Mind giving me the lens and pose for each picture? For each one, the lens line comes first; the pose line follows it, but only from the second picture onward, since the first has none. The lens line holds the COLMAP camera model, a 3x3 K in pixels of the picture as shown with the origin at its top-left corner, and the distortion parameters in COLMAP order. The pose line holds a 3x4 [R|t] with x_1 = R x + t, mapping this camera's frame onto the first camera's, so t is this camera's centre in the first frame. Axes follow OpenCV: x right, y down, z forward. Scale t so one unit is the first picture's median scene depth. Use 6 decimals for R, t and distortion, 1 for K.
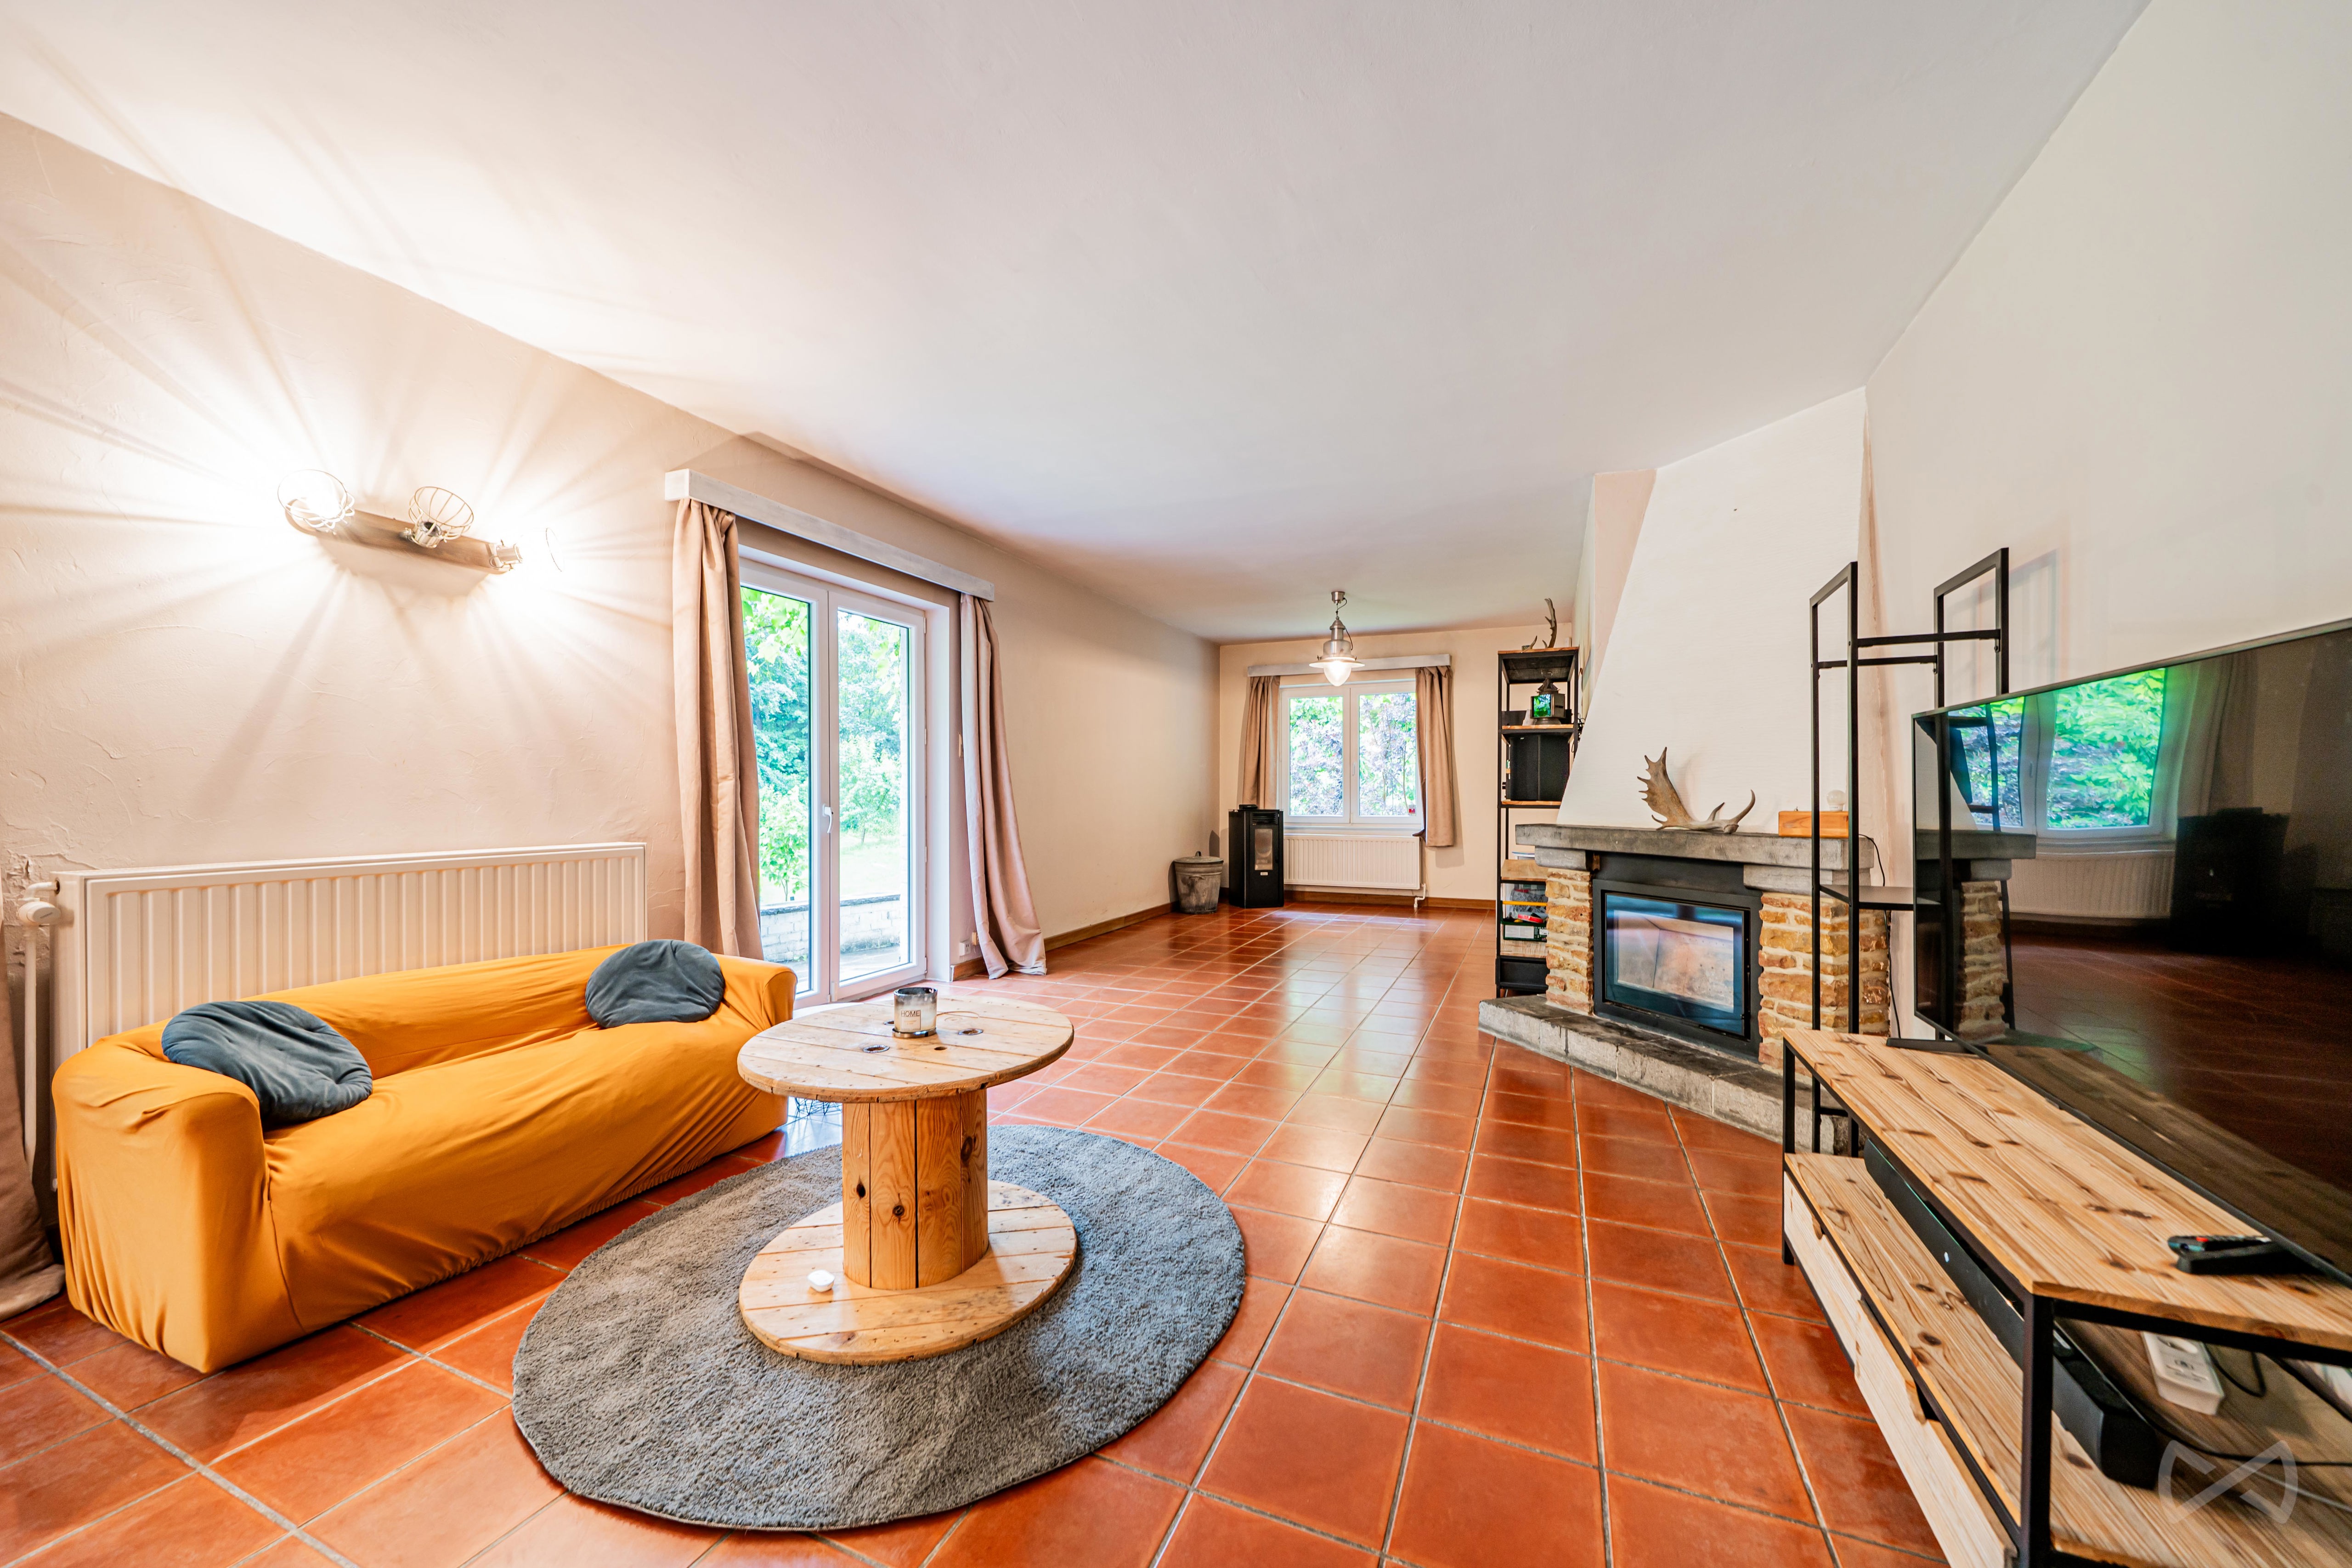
lens RADIAL K [[863.9, 0, 1188.6], [0, 863.9, 791.0], [0, 0, 1]] dist [-0.003519, -0.000616]
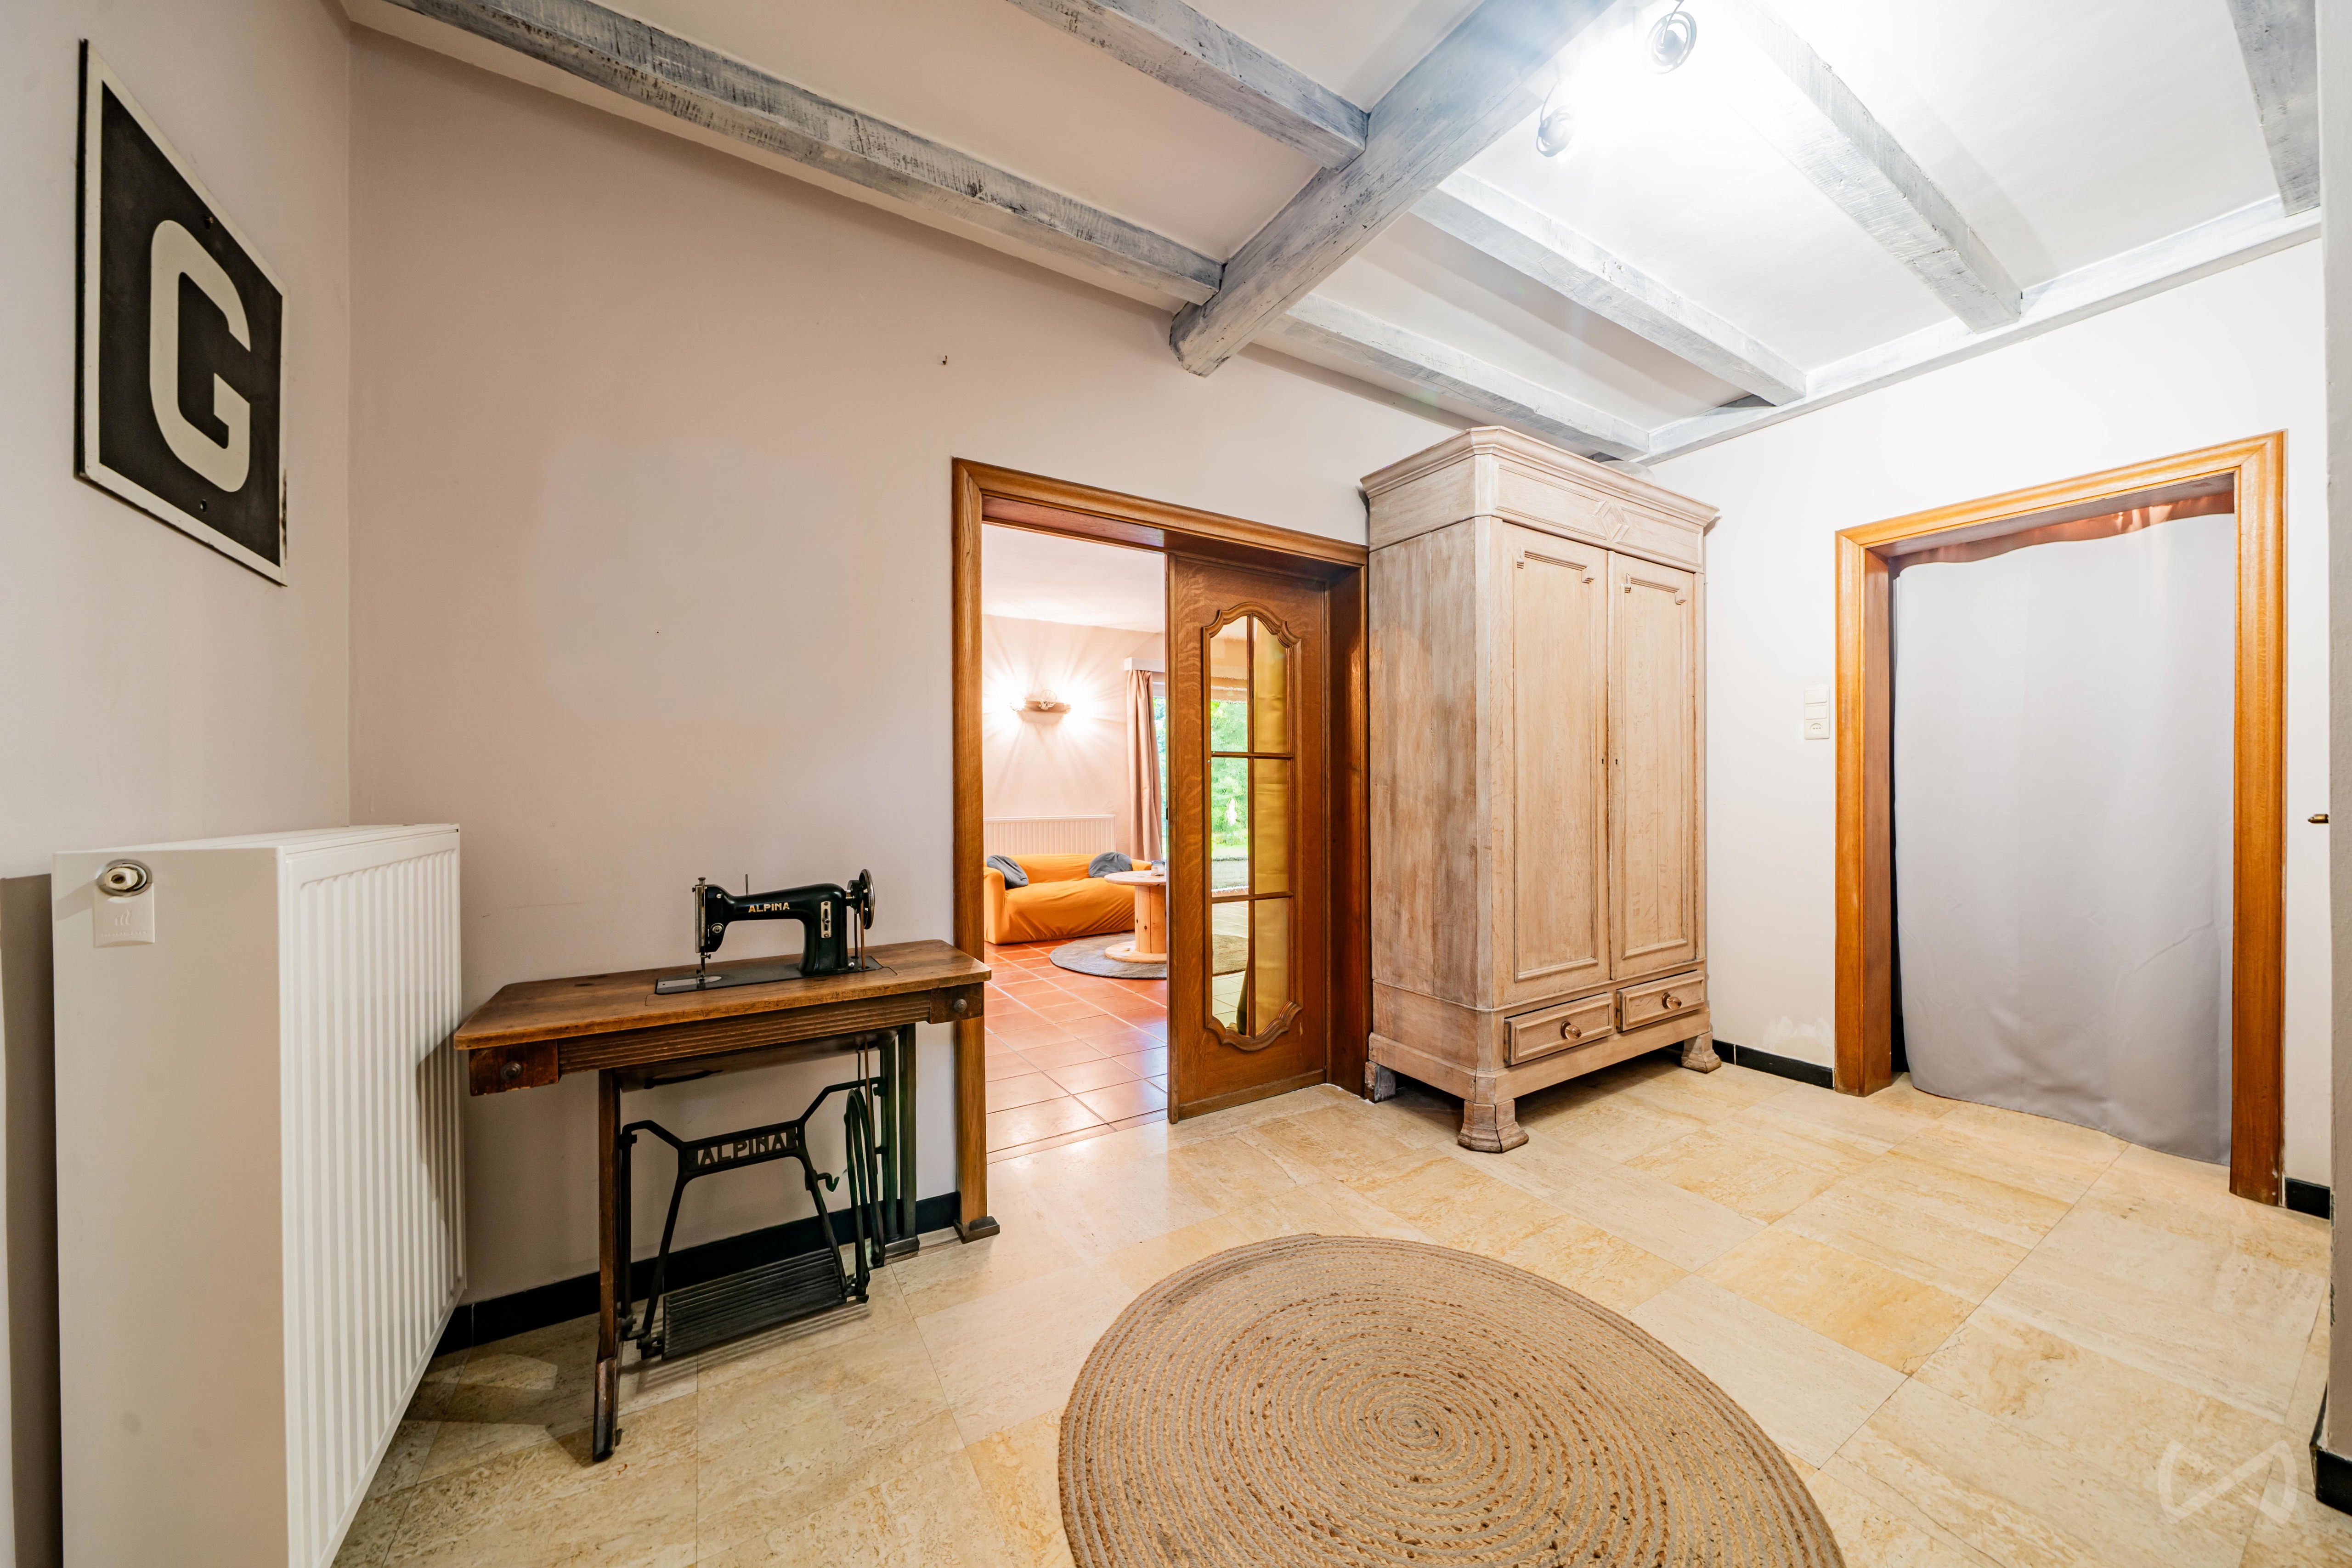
lens RADIAL K [[802.3, 0, 1180.5], [0, 802.3, 789.5], [0, 0, 1]] dist [-0.008197, 0.000745]
pose [[0.813385, -0.010329, -0.581635, 0.735035], [0.009755, 0.999944, -0.004116, -0.000203], [0.581645, -0.002326, 0.813440, -0.649862]]
